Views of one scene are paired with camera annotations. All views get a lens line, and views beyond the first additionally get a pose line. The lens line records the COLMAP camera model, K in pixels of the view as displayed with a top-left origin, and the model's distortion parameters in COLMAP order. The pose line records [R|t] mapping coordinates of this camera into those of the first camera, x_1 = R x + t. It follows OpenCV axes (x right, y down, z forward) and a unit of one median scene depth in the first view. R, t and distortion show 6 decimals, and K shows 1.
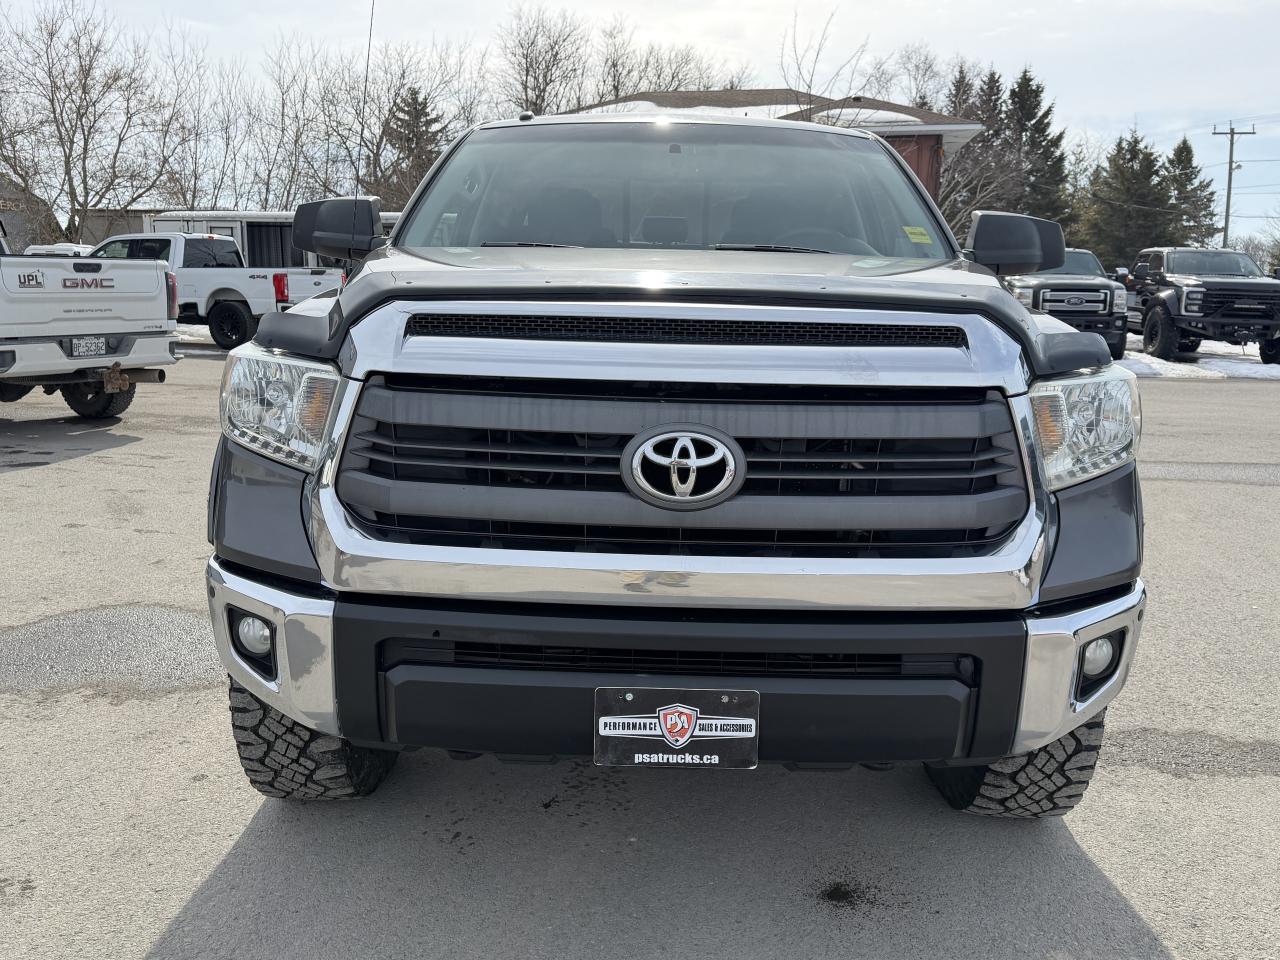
lens RADIAL K [[1086.4, 0, 643.8], [0, 1086.4, 478.0], [0, 0, 1]] dist [0.052519, -0.087413]
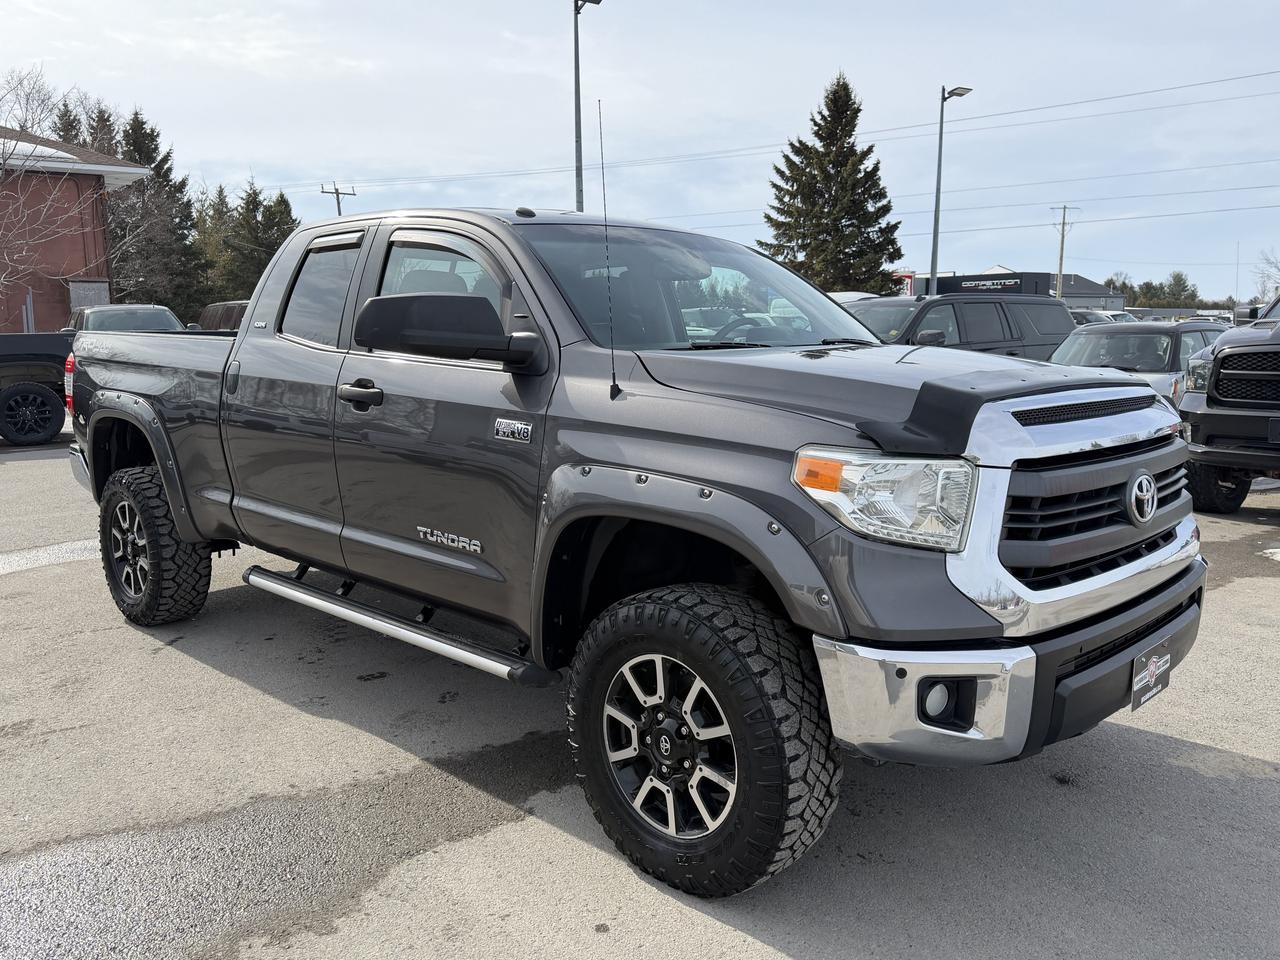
lens RADIAL K [[1086.4, 0, 649.9], [0, 1086.4, 479.1], [0, 0, 1]] dist [0.052519, -0.087413]
pose [[0.651076, -0.124308, 0.748764, -0.126378], [0.148214, 0.988329, 0.035202, -0.015666], [-0.744401, 0.088058, 0.661901, 0.041615]]
